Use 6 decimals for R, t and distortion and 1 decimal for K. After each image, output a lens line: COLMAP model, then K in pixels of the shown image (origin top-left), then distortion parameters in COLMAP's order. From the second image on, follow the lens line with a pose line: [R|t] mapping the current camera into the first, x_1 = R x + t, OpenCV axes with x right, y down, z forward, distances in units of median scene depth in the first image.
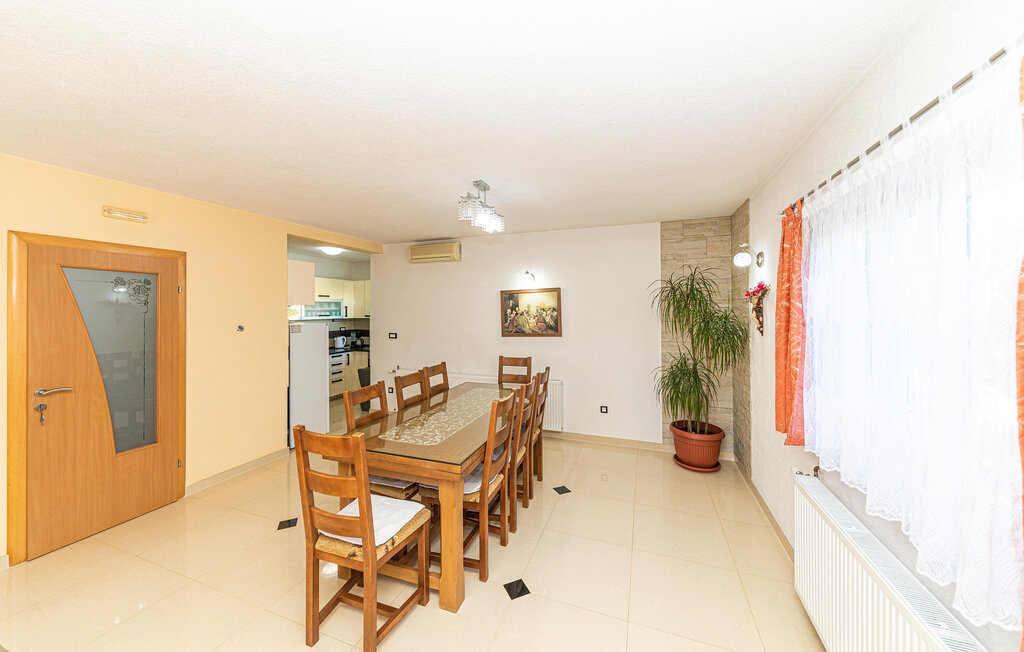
lens RADIAL K [[359.3, 0, 505.2], [0, 359.3, 313.5], [0, 0, 1]] dist [0.000908, -0.000072]
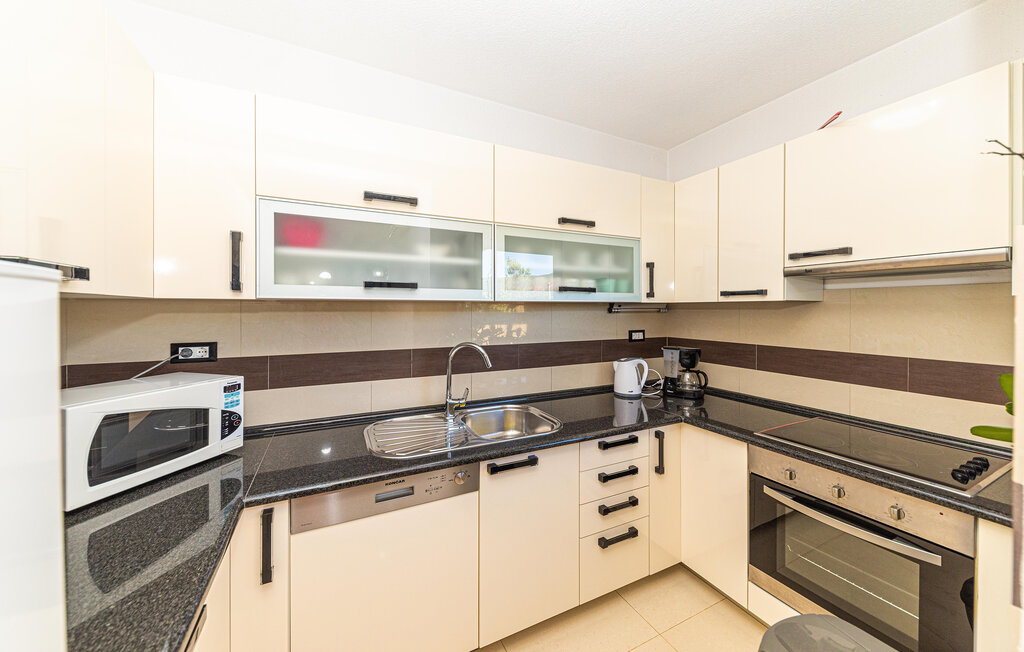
lens RADIAL K [[359.3, 0, 505.2], [0, 359.3, 313.5], [0, 0, 1]] dist [0.000908, -0.000072]
pose [[0.724668, 0.001808, -0.689095, -0.333410], [0.004736, 0.999960, 0.007604, 0.021018], [0.689082, -0.008774, 0.724631, 0.721631]]
